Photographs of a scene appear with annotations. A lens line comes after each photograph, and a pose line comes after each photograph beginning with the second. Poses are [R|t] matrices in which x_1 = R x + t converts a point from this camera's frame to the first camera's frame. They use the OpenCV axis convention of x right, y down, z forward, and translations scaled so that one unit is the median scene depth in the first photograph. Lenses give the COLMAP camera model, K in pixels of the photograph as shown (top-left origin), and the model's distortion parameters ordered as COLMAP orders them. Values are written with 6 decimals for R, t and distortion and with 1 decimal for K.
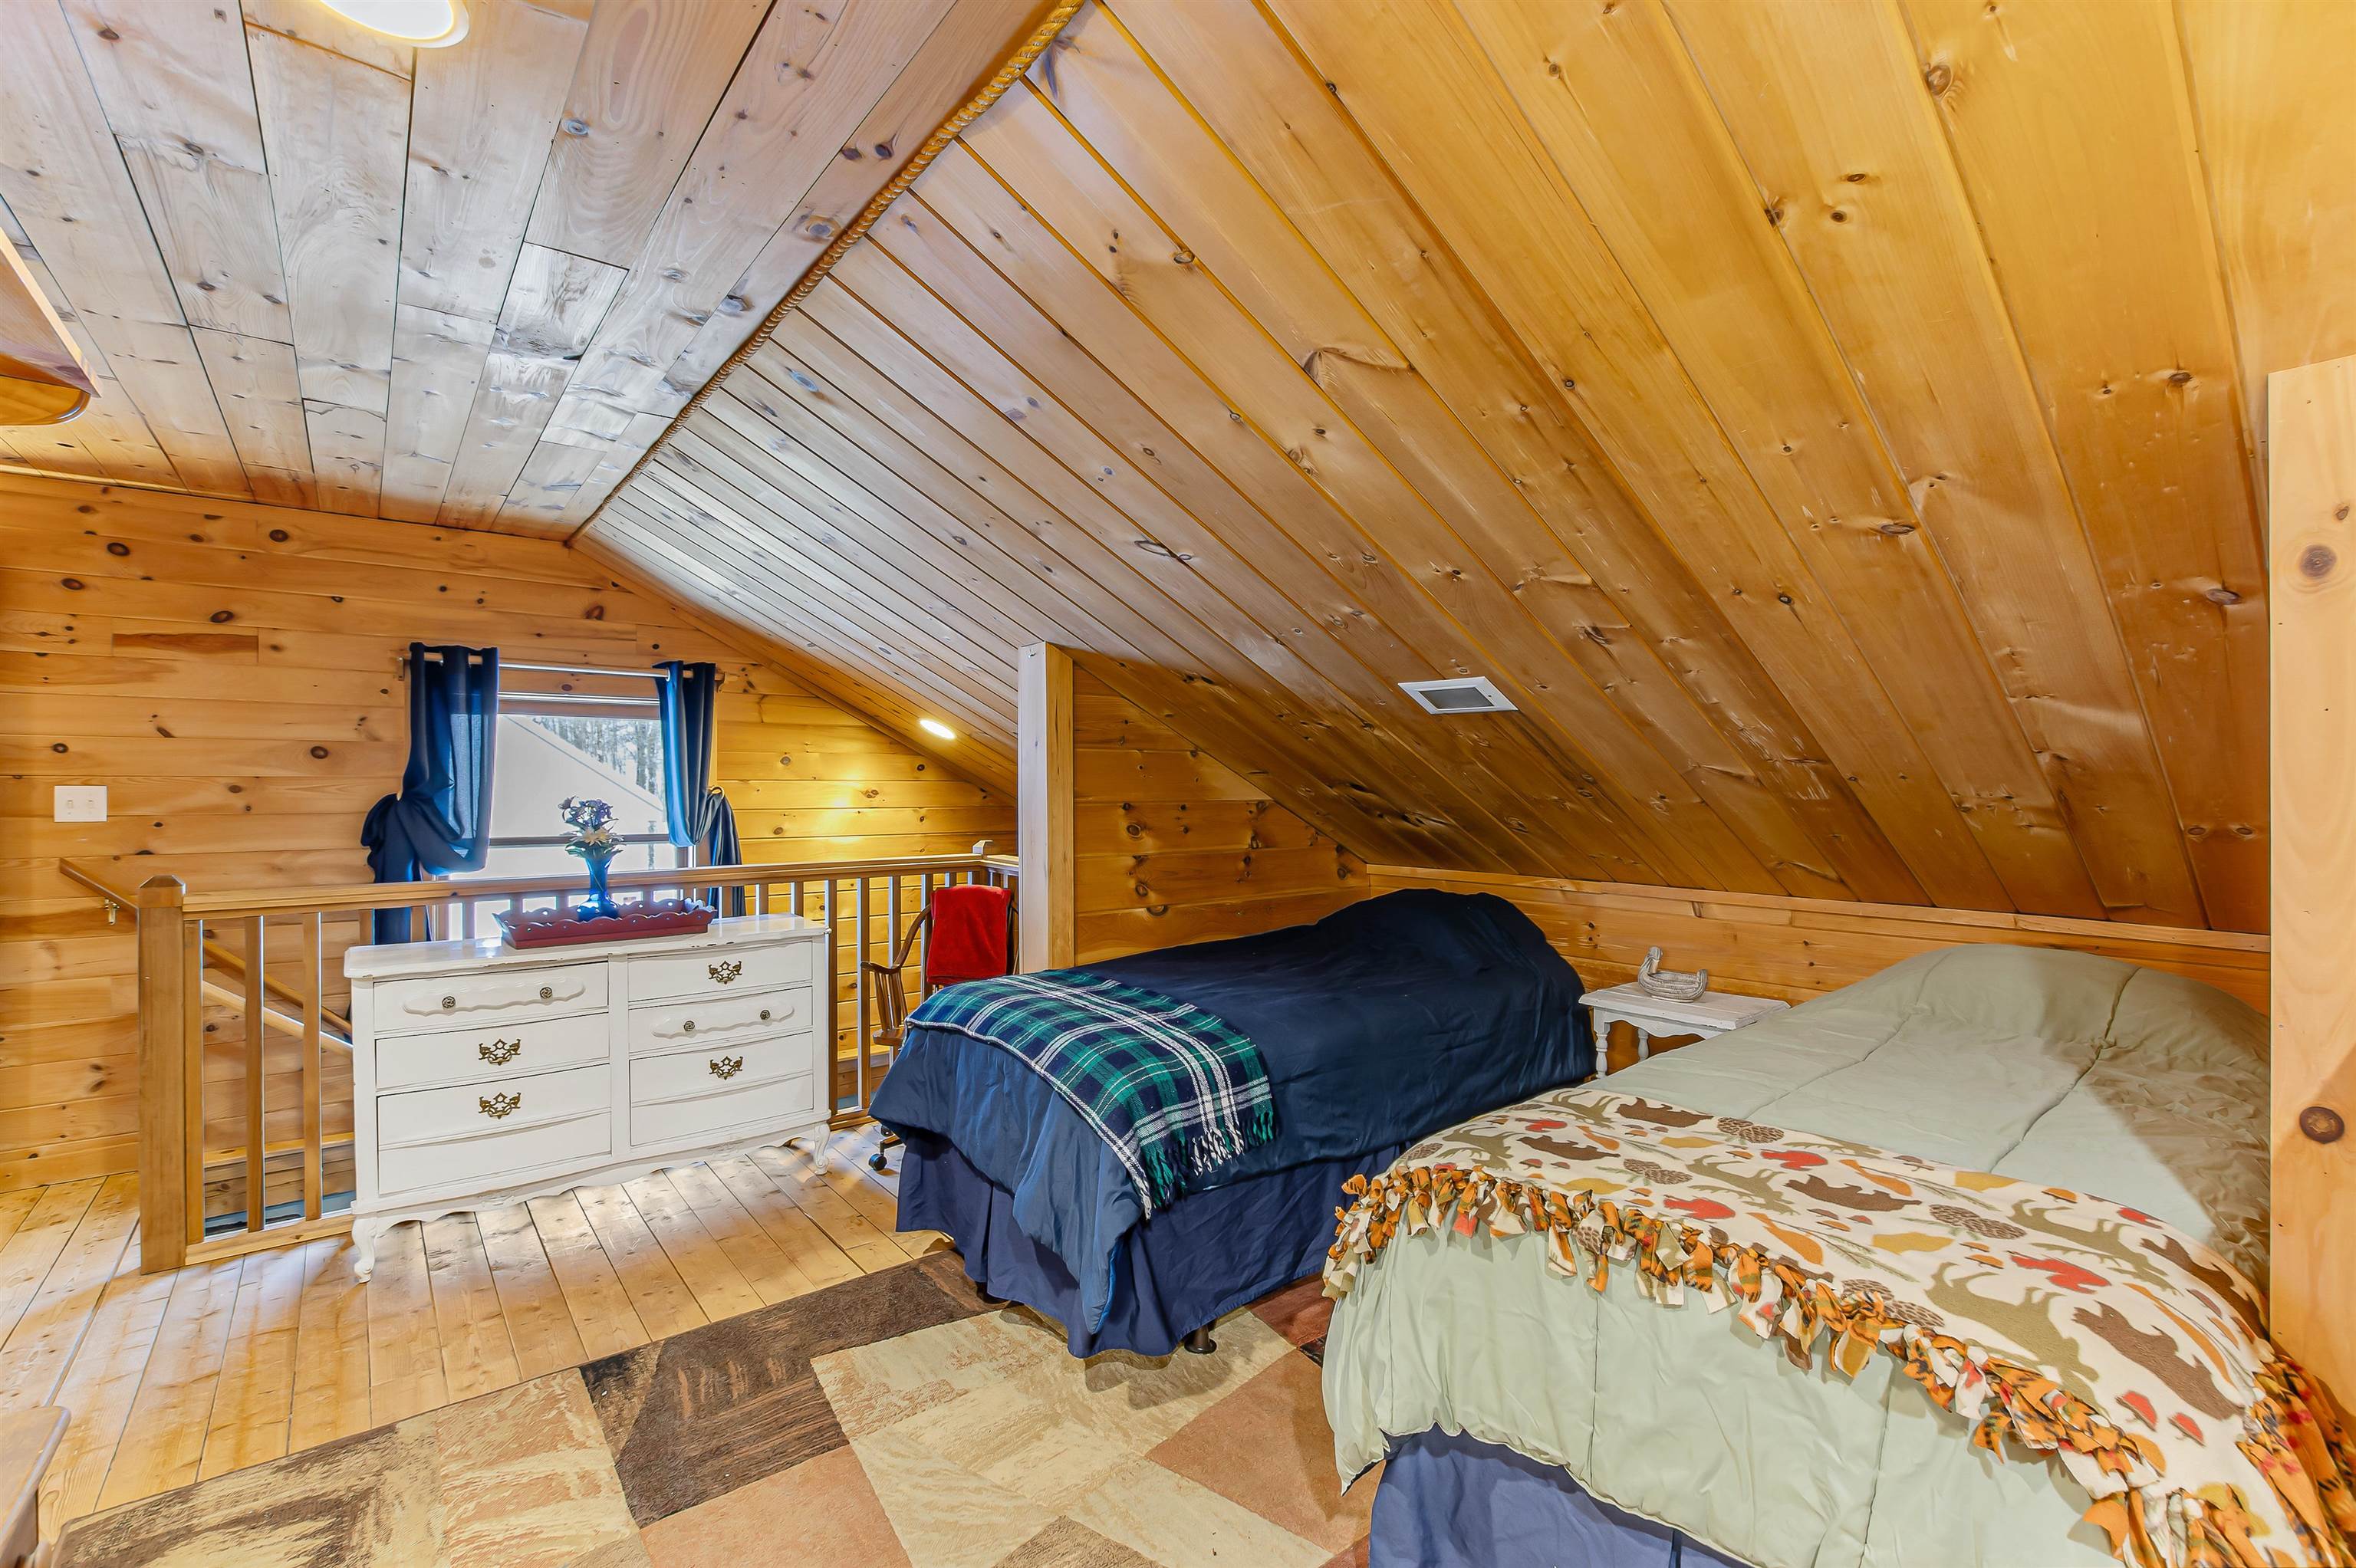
lens RADIAL K [[1041.1, 0, 1188.7], [0, 1041.1, 788.3], [0, 0, 1]] dist [-0.025058, 0.004895]
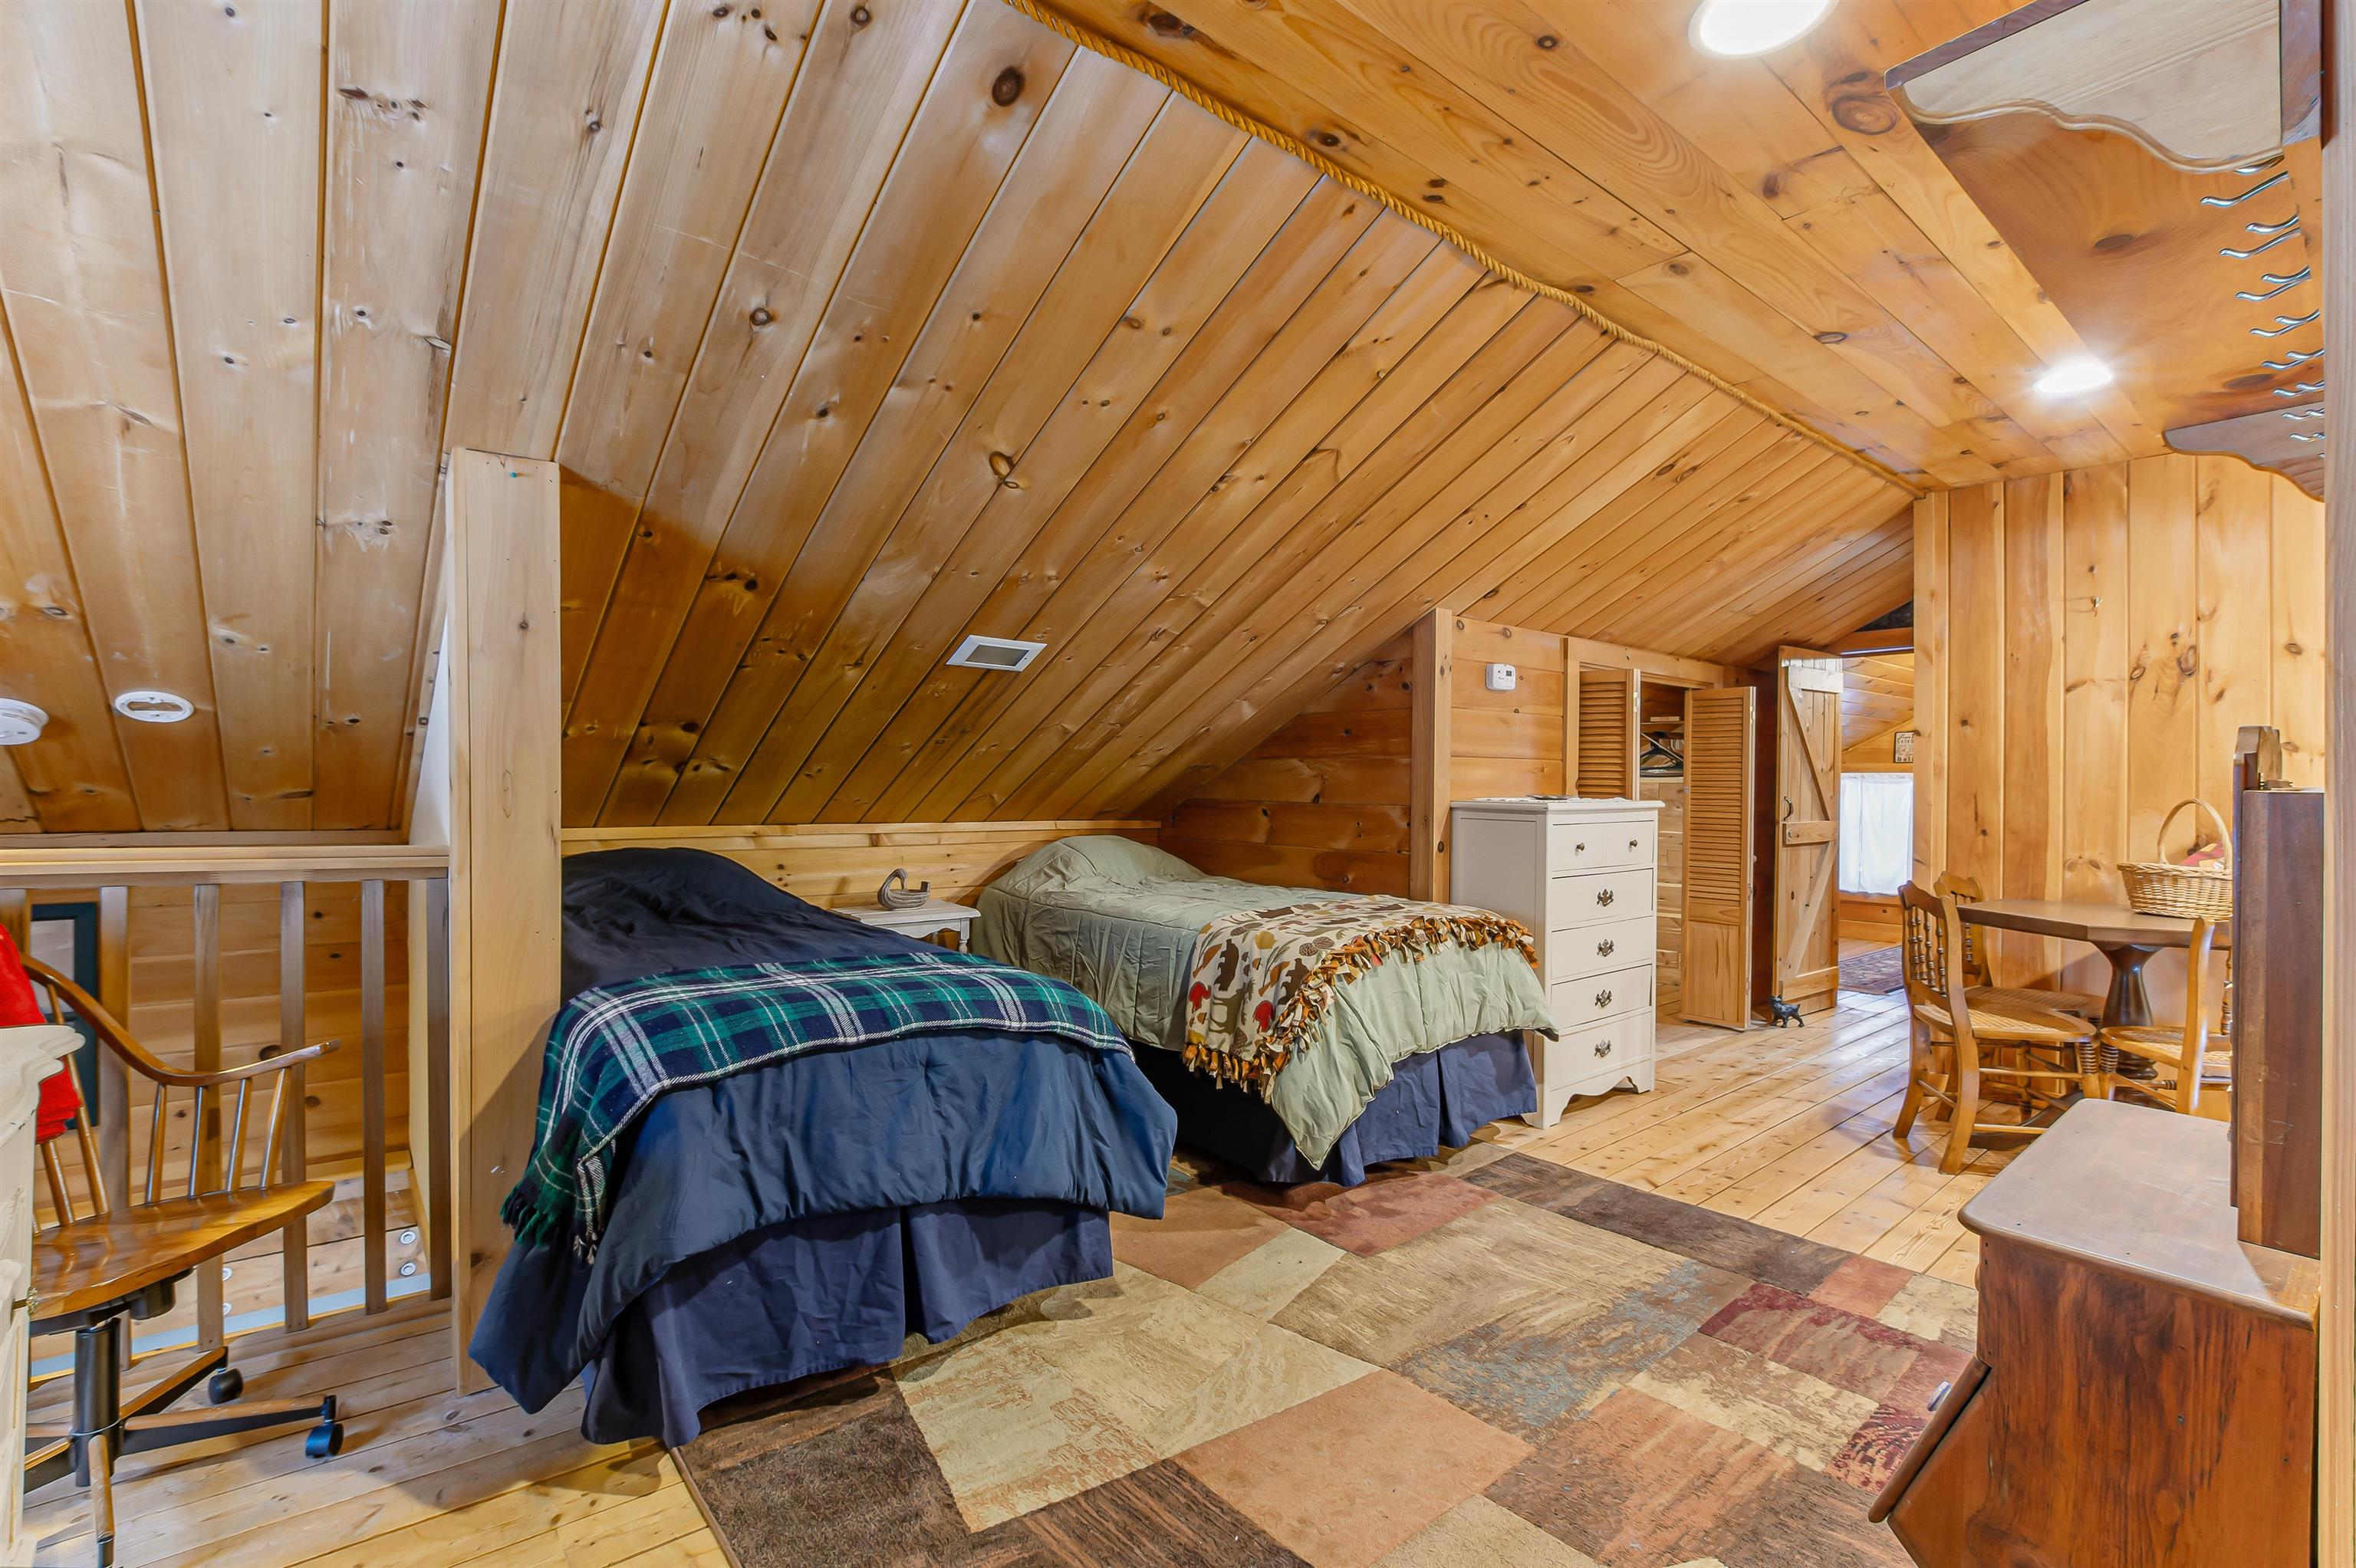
lens RADIAL K [[1041.1, 0, 1188.7], [0, 1041.1, 788.3], [0, 0, 1]] dist [-0.025058, 0.004895]
pose [[-0.004818, -0.007539, 0.999960, -0.768837], [-0.007133, 0.999946, 0.007505, 0.045167], [-0.999963, -0.007097, -0.004871, 0.641881]]
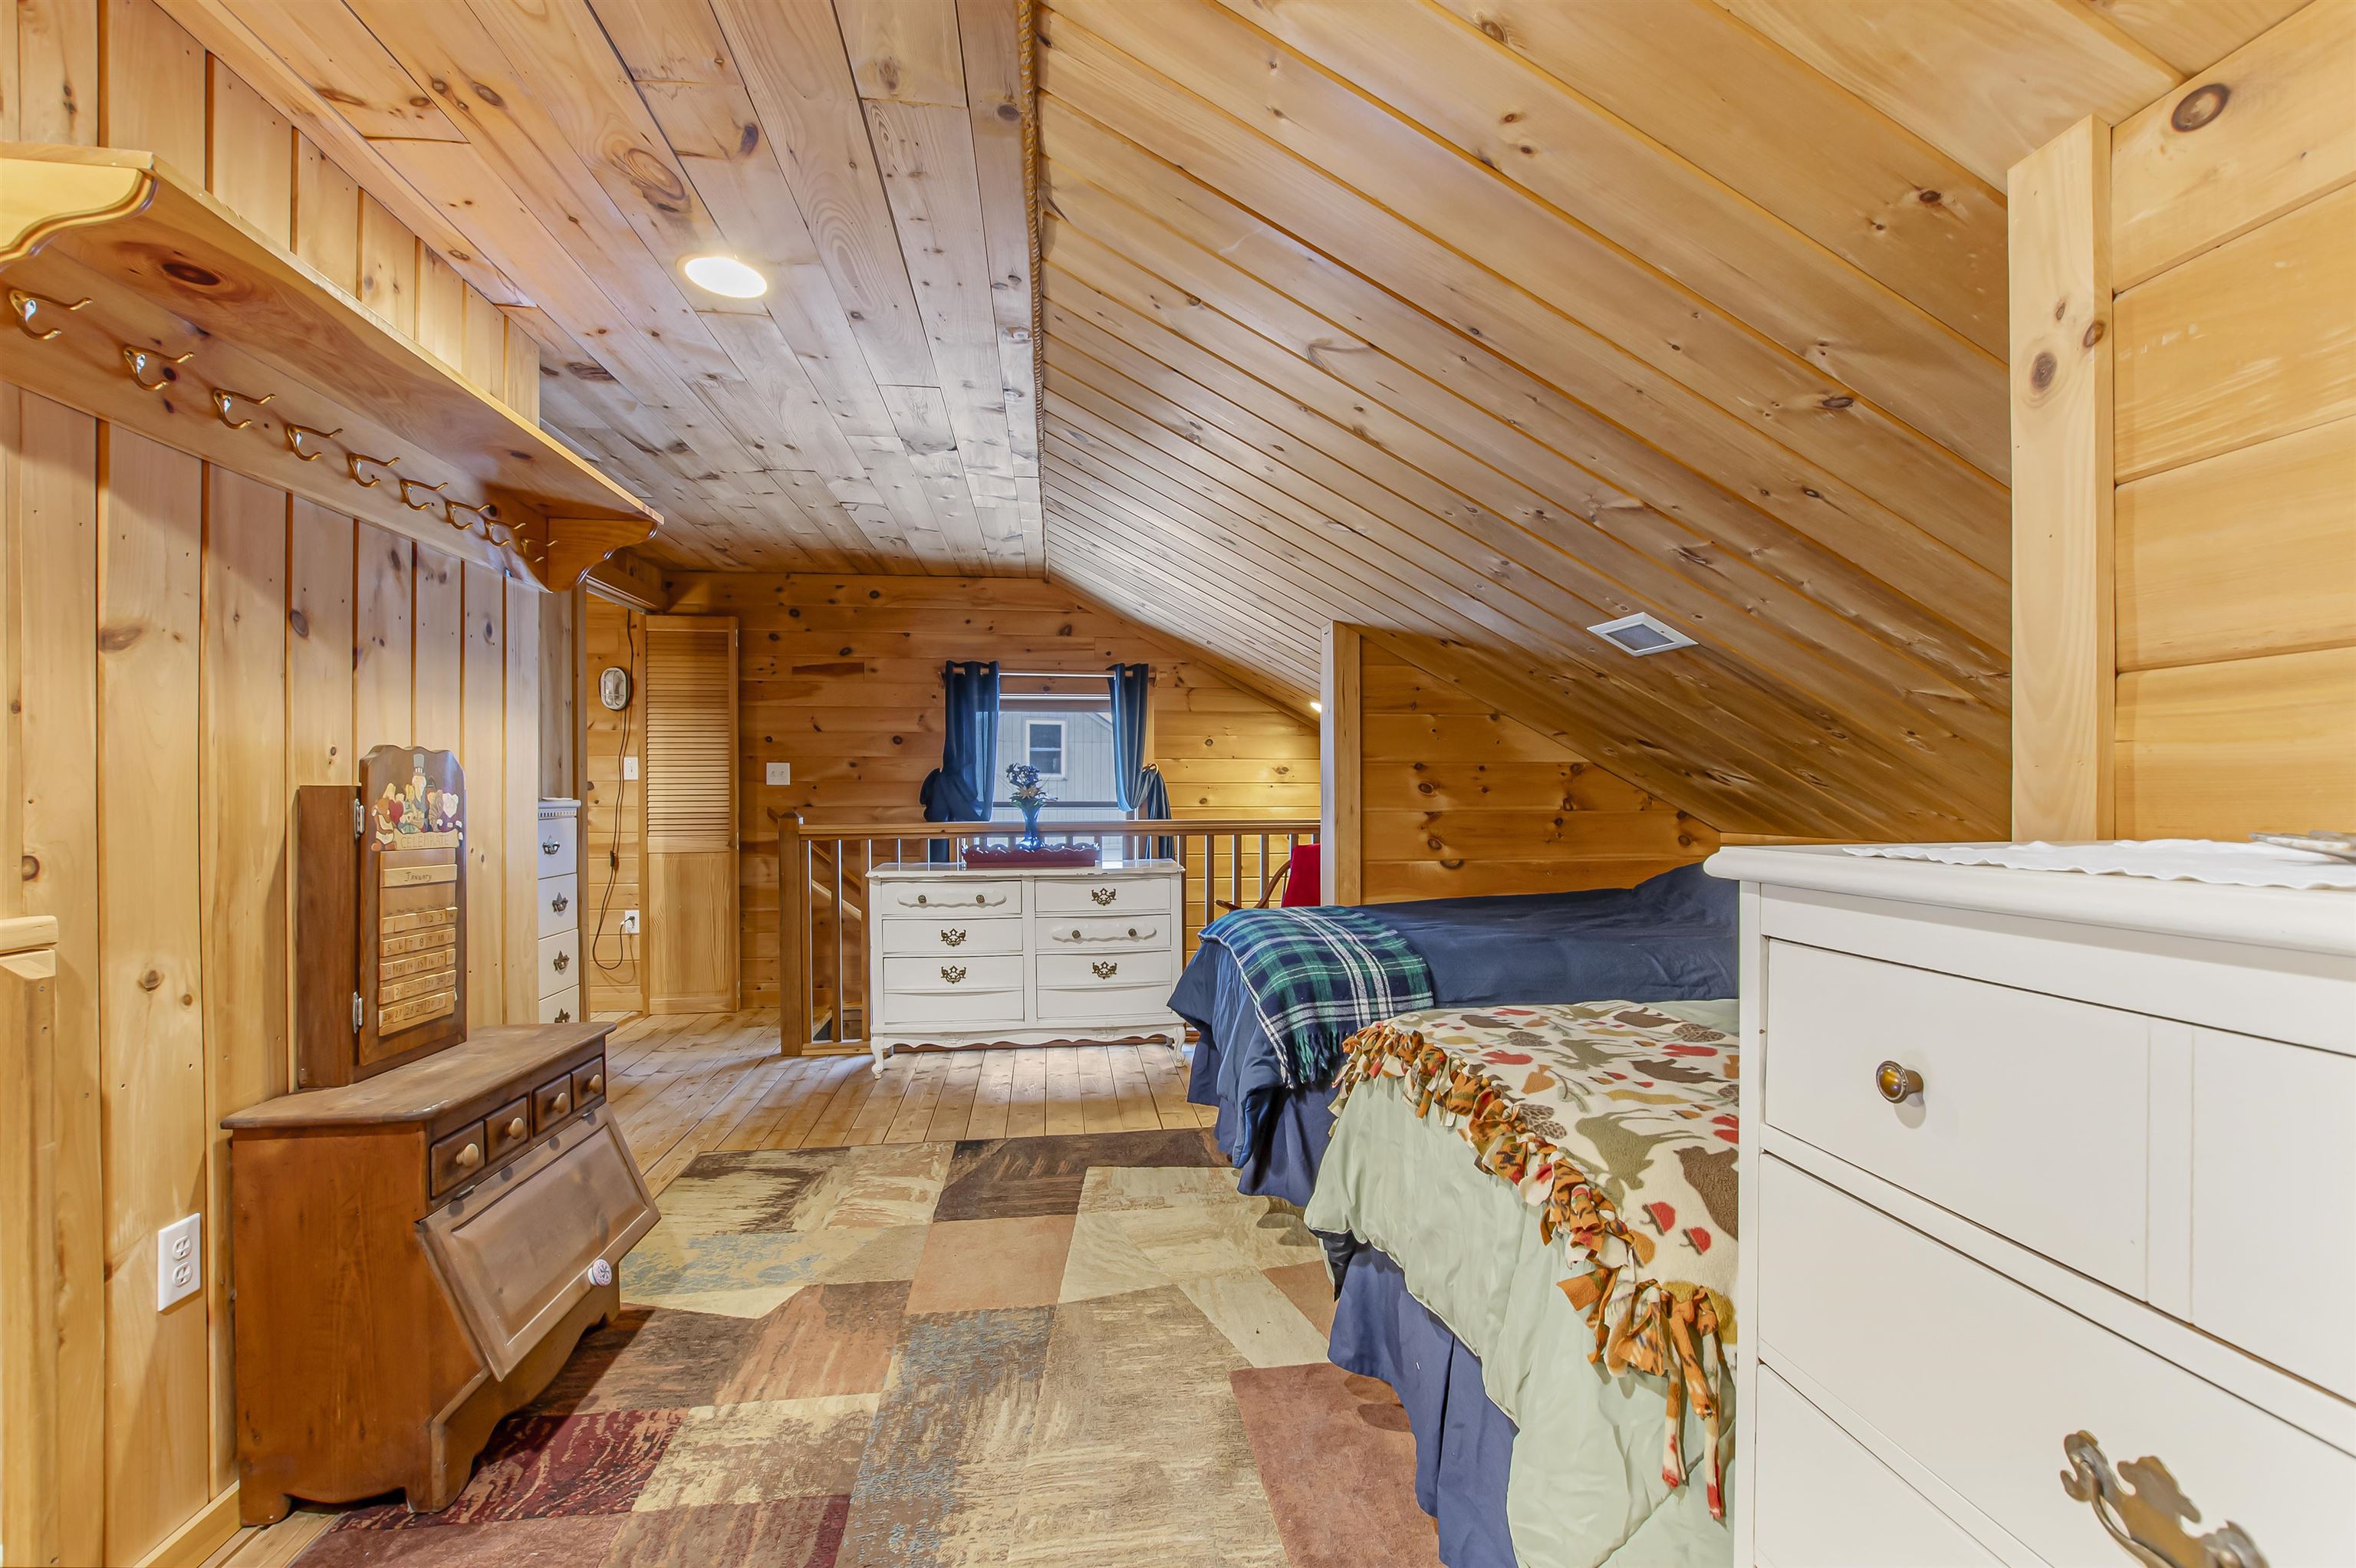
lens RADIAL K [[1040.6, 0, 1191.9], [0, 1040.6, 812.3], [0, 0, 1]] dist [-0.025581, 0.001579]
pose [[0.852173, 0.007600, -0.523206, 0.335035], [0.000802, 0.999874, 0.015831, 0.052279], [0.523260, -0.013910, 0.852059, -0.055247]]
